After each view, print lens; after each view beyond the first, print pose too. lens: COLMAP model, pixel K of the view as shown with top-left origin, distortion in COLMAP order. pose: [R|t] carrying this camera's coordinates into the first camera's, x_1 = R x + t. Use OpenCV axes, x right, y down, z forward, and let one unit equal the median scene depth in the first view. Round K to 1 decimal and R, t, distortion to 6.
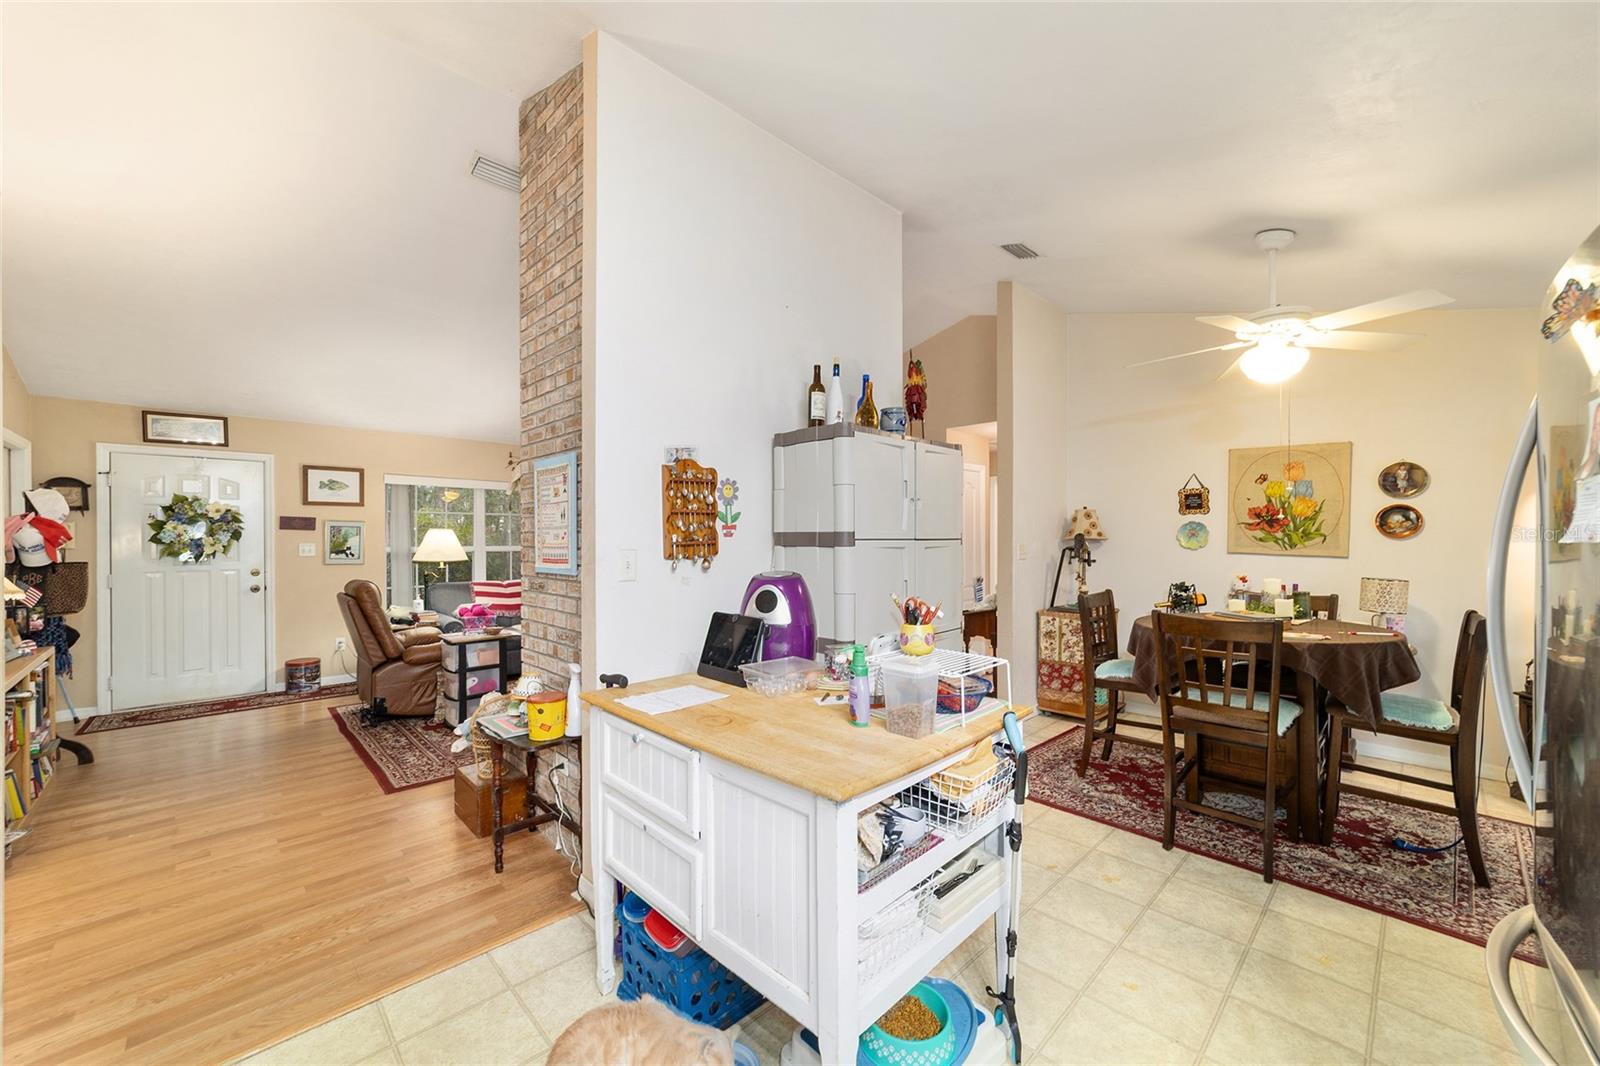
lens RADIAL K [[619.6, 0, 796.7], [0, 619.6, 540.2], [0, 0, 1]] dist [-0.018175, 0.009429]
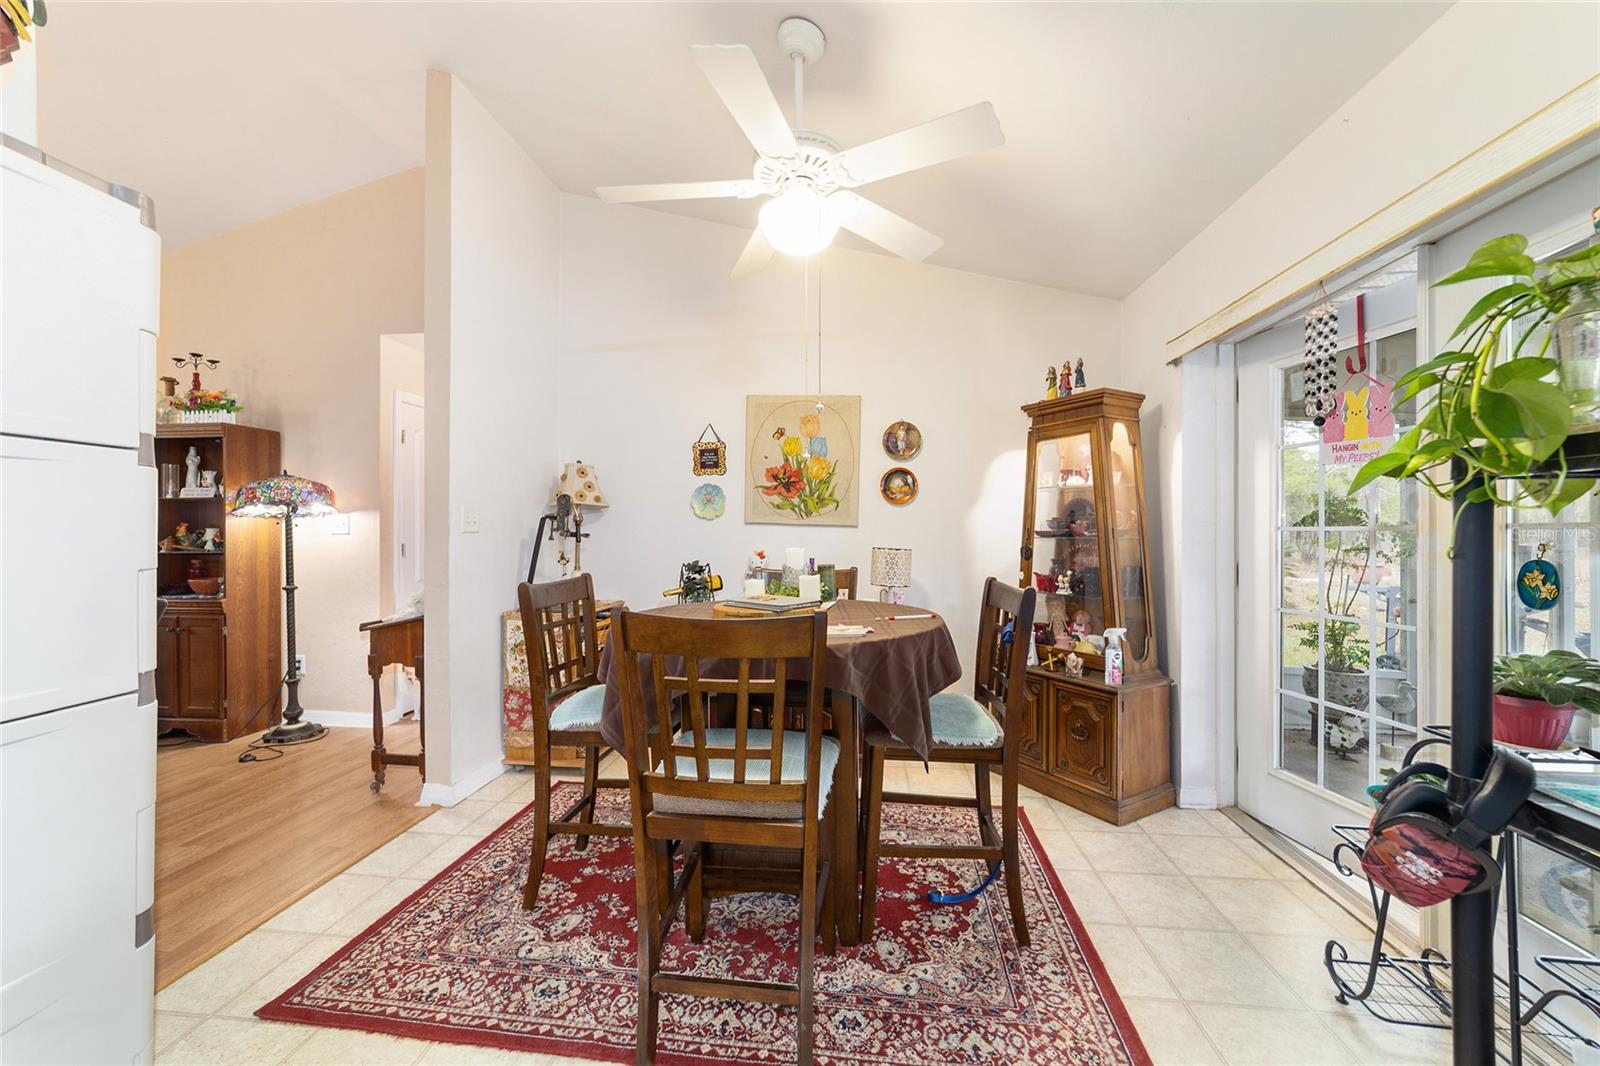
lens RADIAL K [[615.0, 0, 800.0], [0, 615.0, 533.0], [0, 0, 1]] dist [-0.018934, 0.008289]
pose [[0.767972, -0.000351, 0.640483, 0.275241], [0.001400, 0.999998, -0.001129, 0.039937], [-0.640482, 0.001764, 0.767971, 0.385222]]
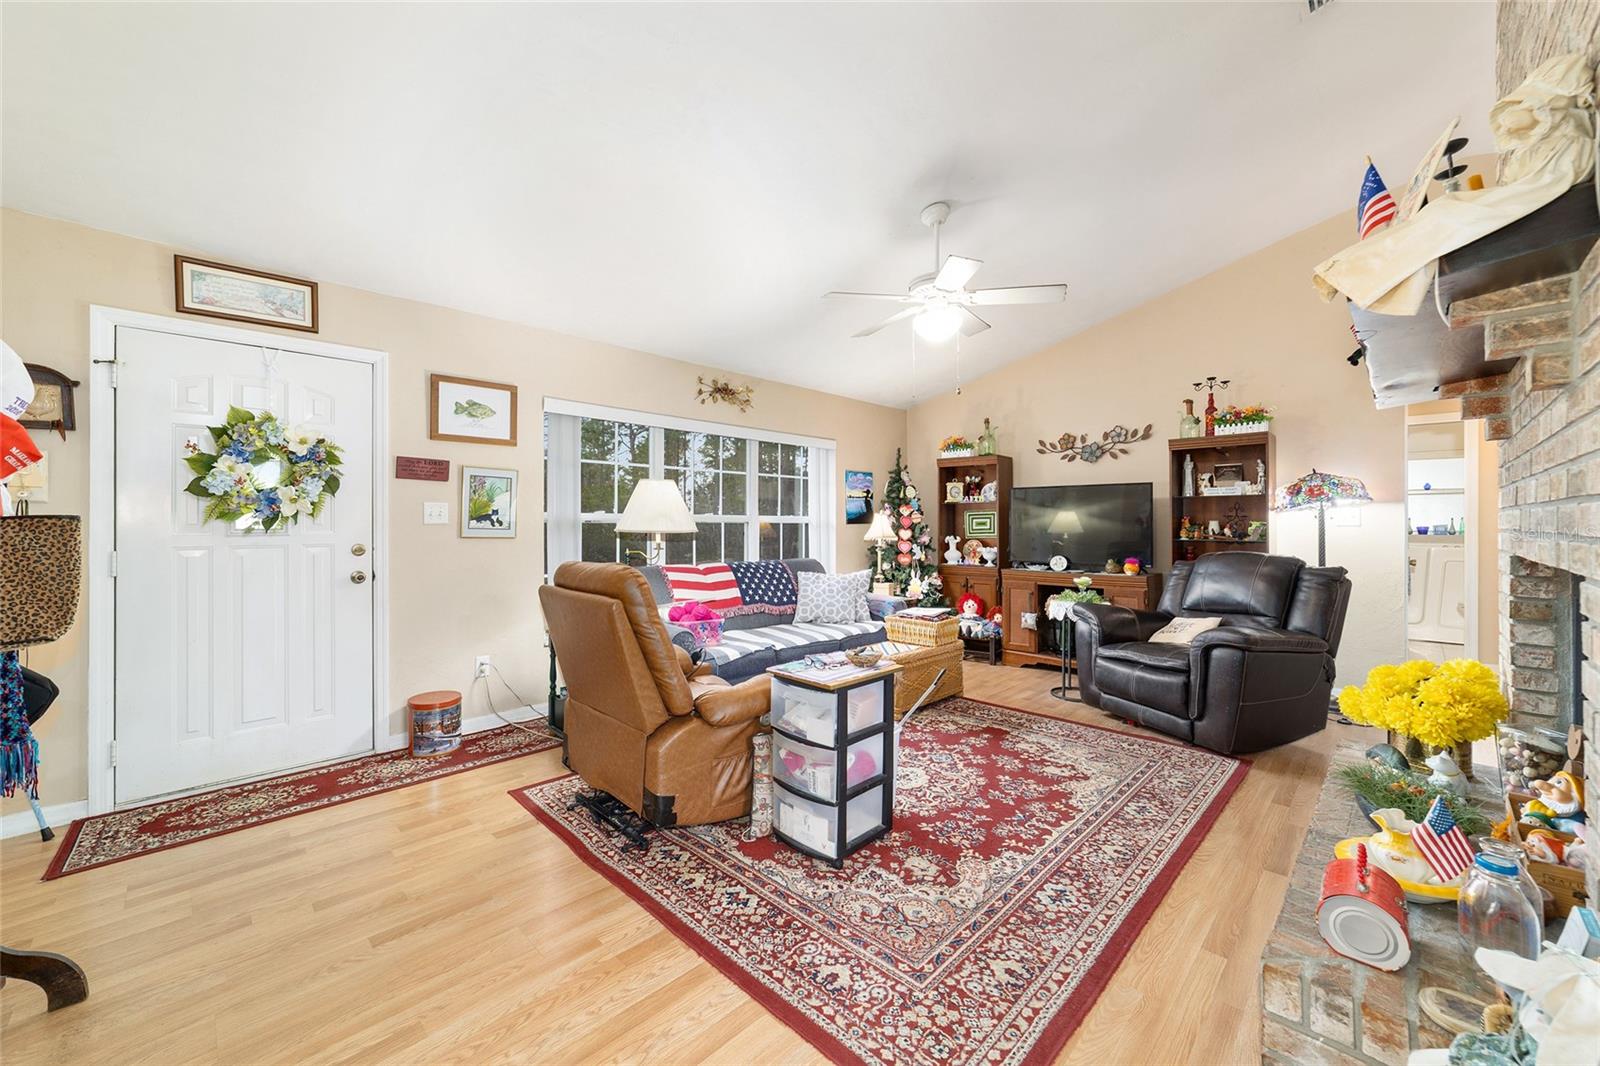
lens RADIAL K [[618.1, 0, 797.6], [0, 618.1, 521.4], [0, 0, 1]] dist [-0.017762, 0.008747]
pose [[0.999788, 0.001642, 0.020539, -0.669990], [-0.001511, 0.999978, -0.006419, 0.040266], [-0.020549, 0.006386, 0.999768, 0.570524]]
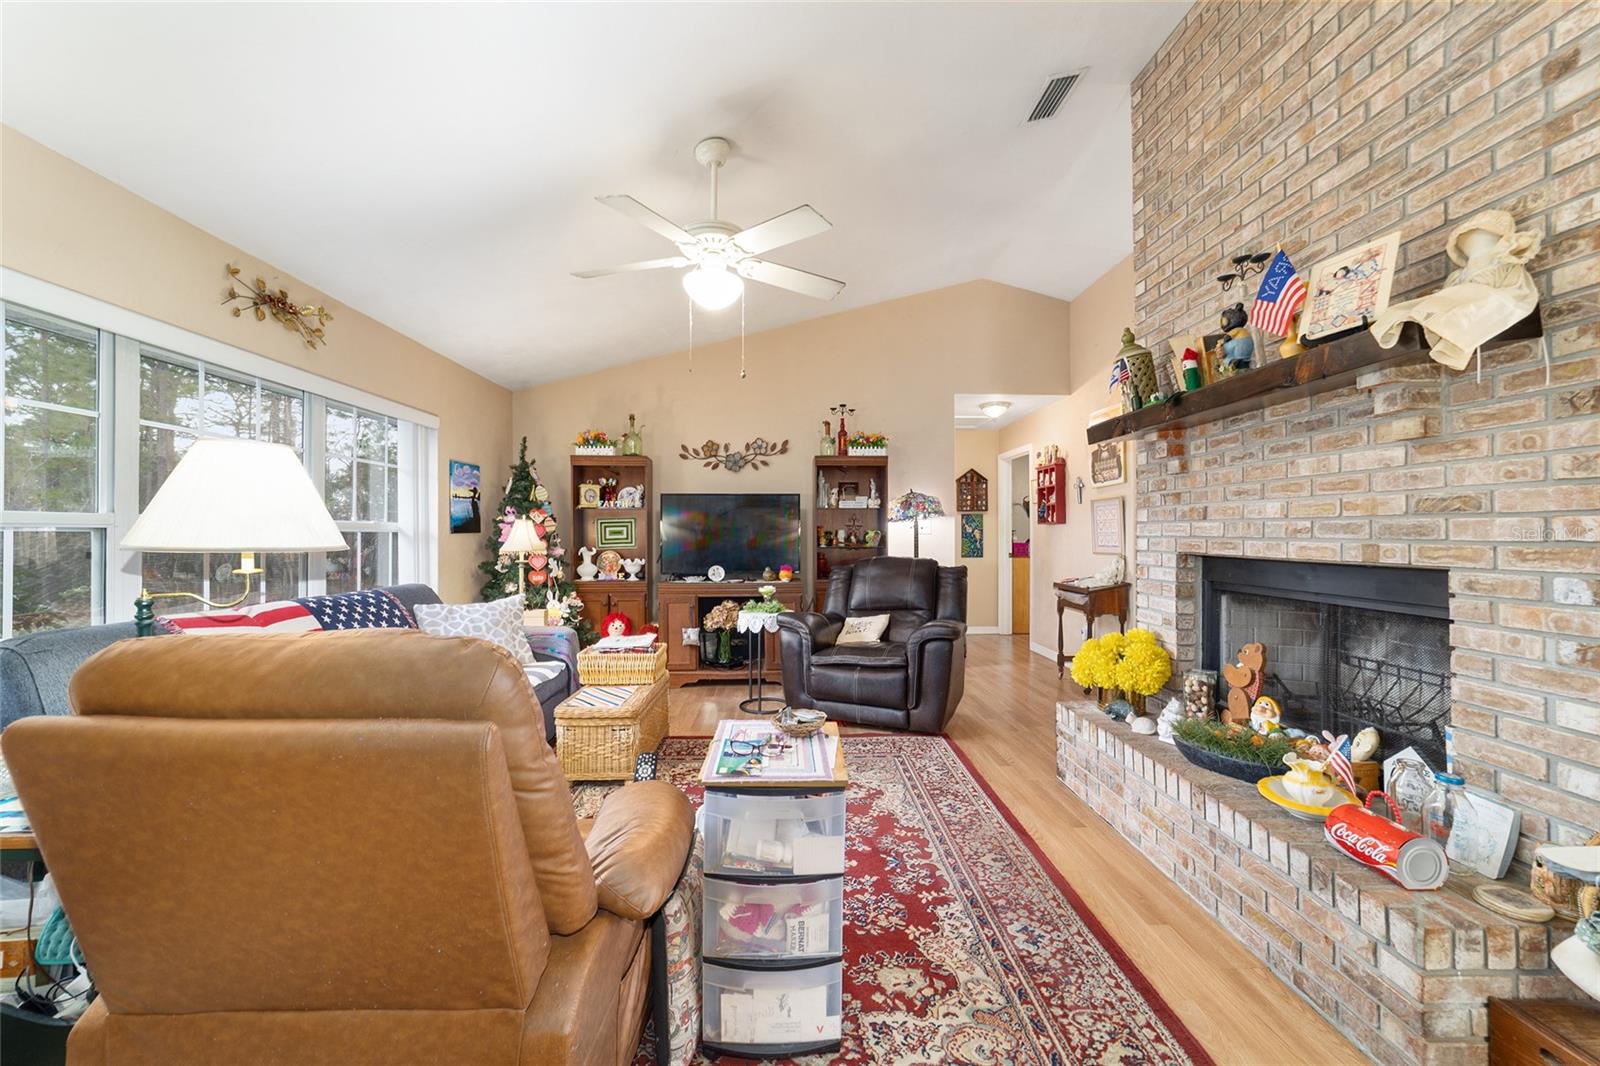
lens RADIAL K [[612.8, 0, 799.6], [0, 612.8, 528.2], [0, 0, 1]] dist [-0.018676, 0.008407]
pose [[0.671862, 0.005462, 0.740656, -0.914180], [0.002161, 0.999954, -0.009335, 0.039330], [-0.740673, 0.007873, 0.671819, 0.902488]]
